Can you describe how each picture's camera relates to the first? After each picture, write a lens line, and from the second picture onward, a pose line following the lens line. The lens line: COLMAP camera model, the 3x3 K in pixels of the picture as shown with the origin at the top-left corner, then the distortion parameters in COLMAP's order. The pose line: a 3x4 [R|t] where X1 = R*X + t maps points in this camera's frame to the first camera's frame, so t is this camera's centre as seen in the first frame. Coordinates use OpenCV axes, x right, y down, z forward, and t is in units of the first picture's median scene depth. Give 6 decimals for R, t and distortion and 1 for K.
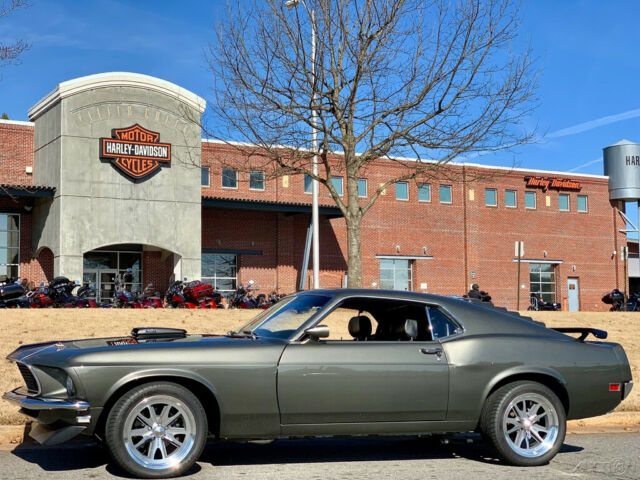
lens RADIAL K [[946.3, 0, 307.0], [0, 946.3, 243.9], [0, 0, 1]] dist [0.060106, 0.000000]
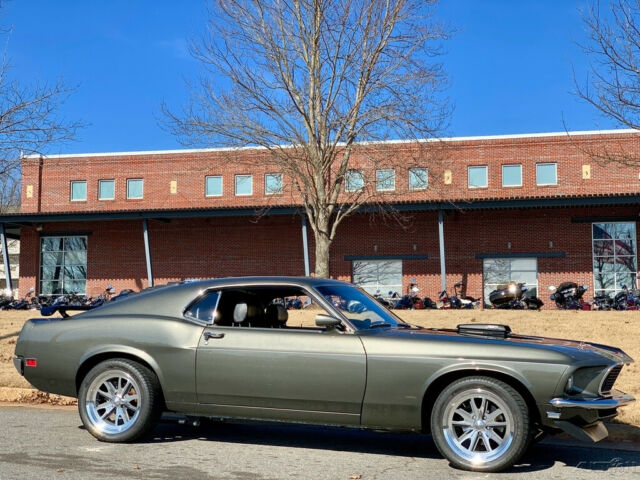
lens RADIAL K [[947.0, 0, 324.0], [0, 947.0, 240.7], [0, 0, 1]] dist [0.070133, 0.000000]
pose [[0.724212, -0.056968, -0.687220, 0.160148], [0.045403, 0.998358, -0.034914, 0.009258], [0.688081, -0.005917, 0.725610, 0.056688]]
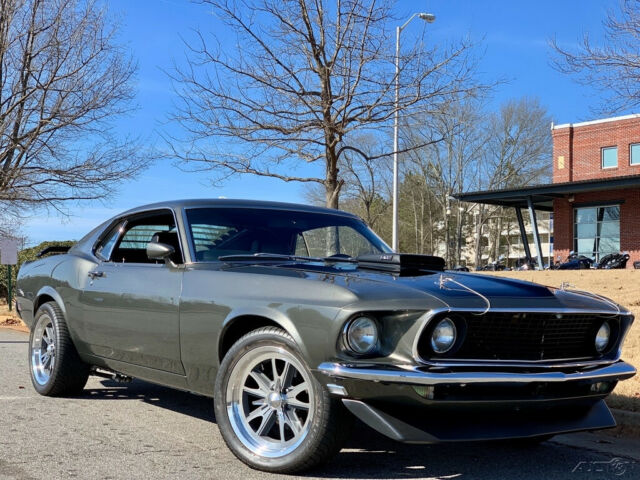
lens RADIAL K [[946.3, 0, 316.5], [0, 946.3, 243.2], [0, 0, 1]] dist [0.060106, 0.000000]
pose [[0.163137, -0.052699, -0.985195, 0.173029], [0.055856, 0.997464, -0.044107, 0.023981], [0.985021, -0.047834, 0.165667, 0.183579]]
